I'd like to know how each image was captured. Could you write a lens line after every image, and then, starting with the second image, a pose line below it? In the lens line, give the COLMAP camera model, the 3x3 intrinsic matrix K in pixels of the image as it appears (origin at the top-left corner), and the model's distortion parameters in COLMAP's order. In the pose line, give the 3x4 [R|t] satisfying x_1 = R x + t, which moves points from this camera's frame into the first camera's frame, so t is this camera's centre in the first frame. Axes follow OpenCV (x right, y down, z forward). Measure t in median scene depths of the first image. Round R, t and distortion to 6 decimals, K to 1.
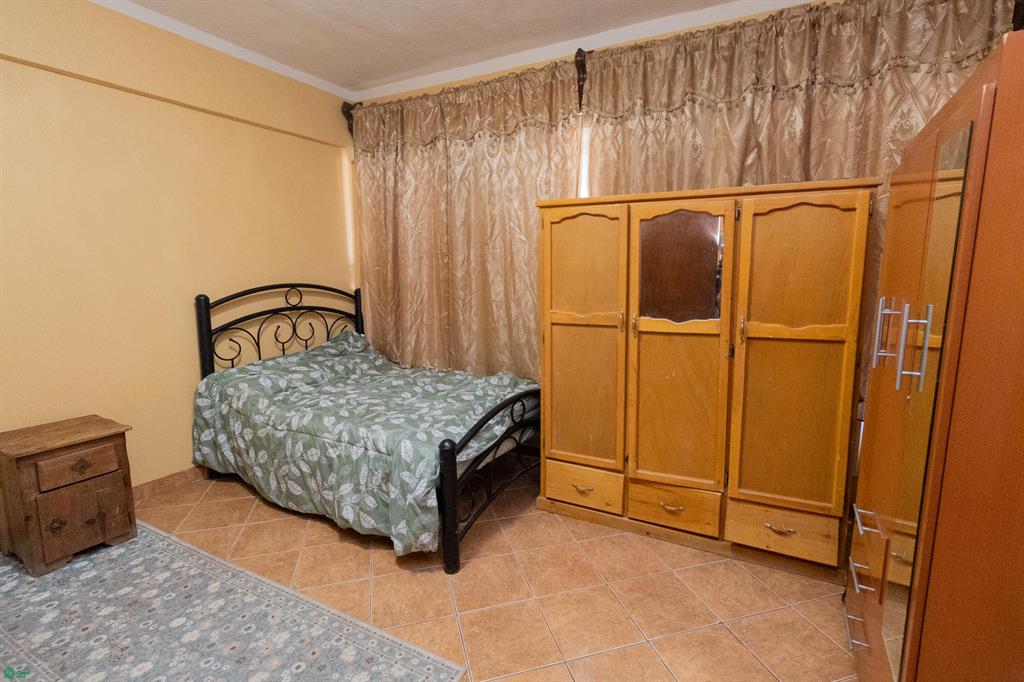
lens RADIAL K [[481.2, 0, 515.0], [0, 481.2, 339.8], [0, 0, 1]] dist [0.002039, 0.000758]
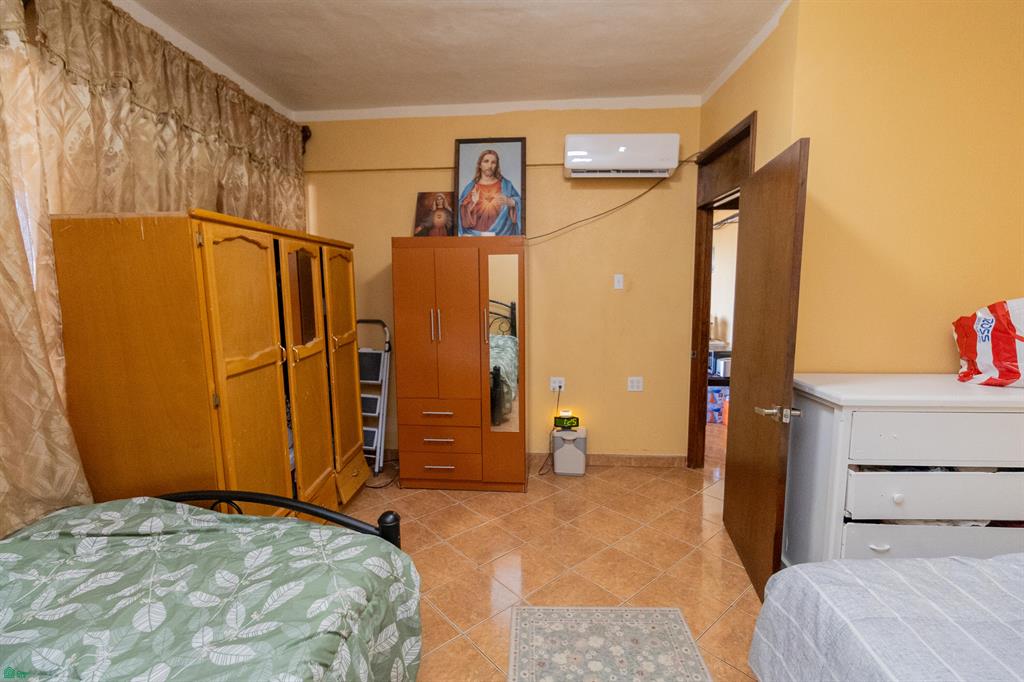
lens RADIAL K [[481.2, 0, 512.4], [0, 481.2, 342.6], [0, 0, 1]] dist [0.002039, 0.000758]
pose [[-0.427566, -0.112455, 0.896962, -0.827289], [0.137051, 0.972699, 0.187280, -0.177788], [-0.893535, 0.203004, -0.400480, 0.955635]]
